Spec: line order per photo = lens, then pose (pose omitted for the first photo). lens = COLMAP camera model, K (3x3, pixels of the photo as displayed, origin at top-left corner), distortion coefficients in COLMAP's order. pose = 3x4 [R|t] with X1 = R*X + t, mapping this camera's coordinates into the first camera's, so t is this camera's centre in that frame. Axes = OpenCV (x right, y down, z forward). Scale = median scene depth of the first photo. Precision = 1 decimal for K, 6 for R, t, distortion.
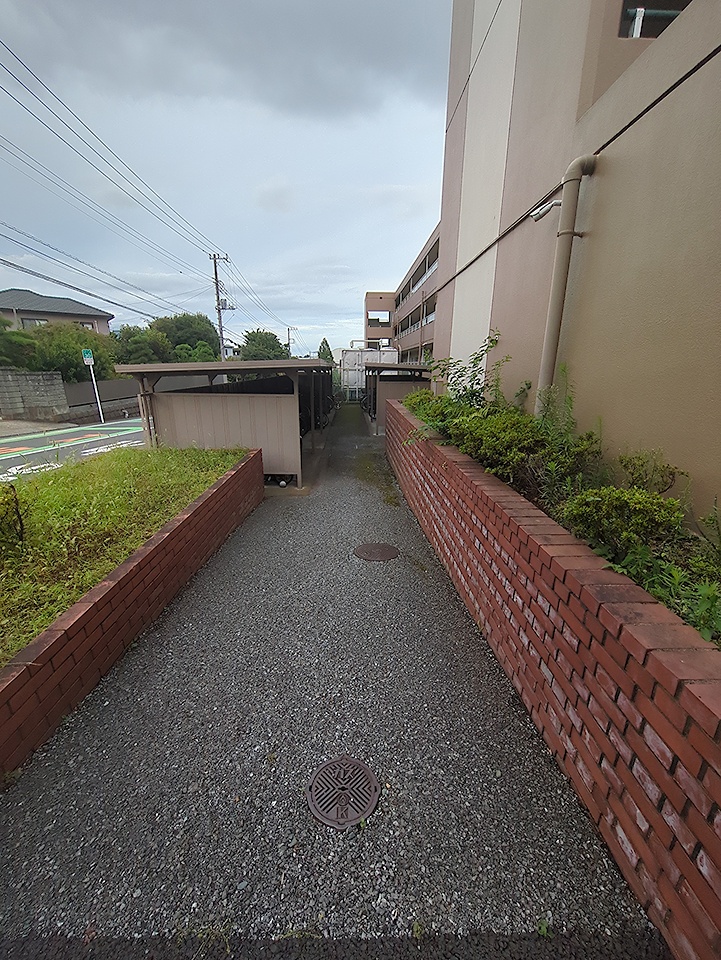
lens RADIAL K [[381.0, 0, 358.1], [0, 381.0, 483.3], [0, 0, 1]] dist [-0.002595, 0.000854]
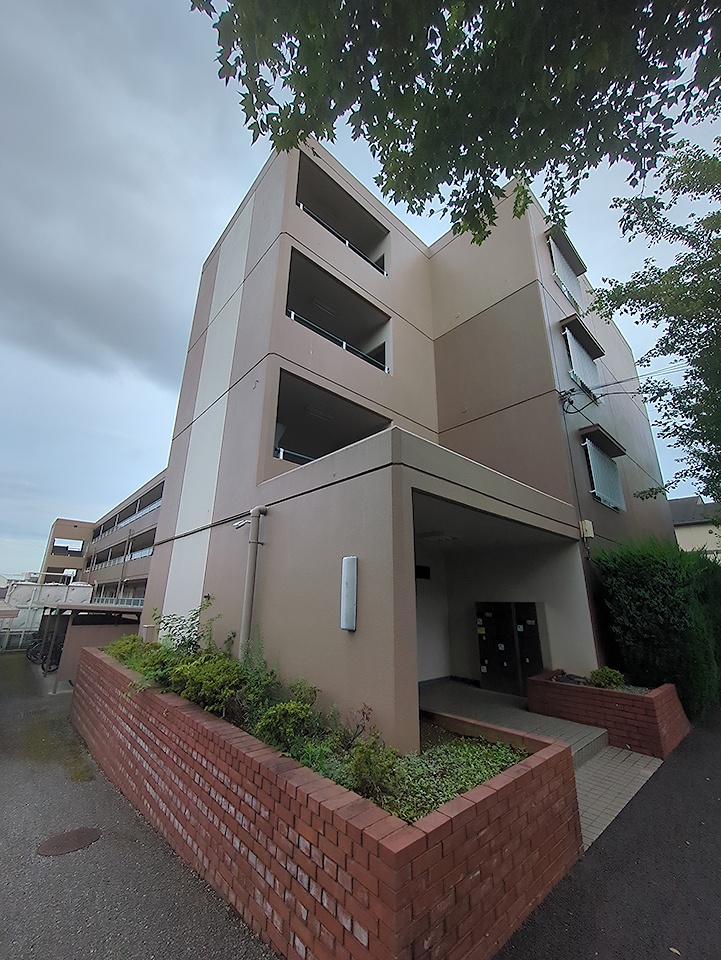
lens RADIAL K [[381.0, 0, 358.1], [0, 381.0, 483.3], [0, 0, 1]] dist [-0.002595, 0.000854]
pose [[0.756804, 0.201672, 0.621752, -0.233738], [0.181386, 0.849057, -0.496187, 0.051546], [-0.627970, 0.488293, 0.605989, -0.498738]]
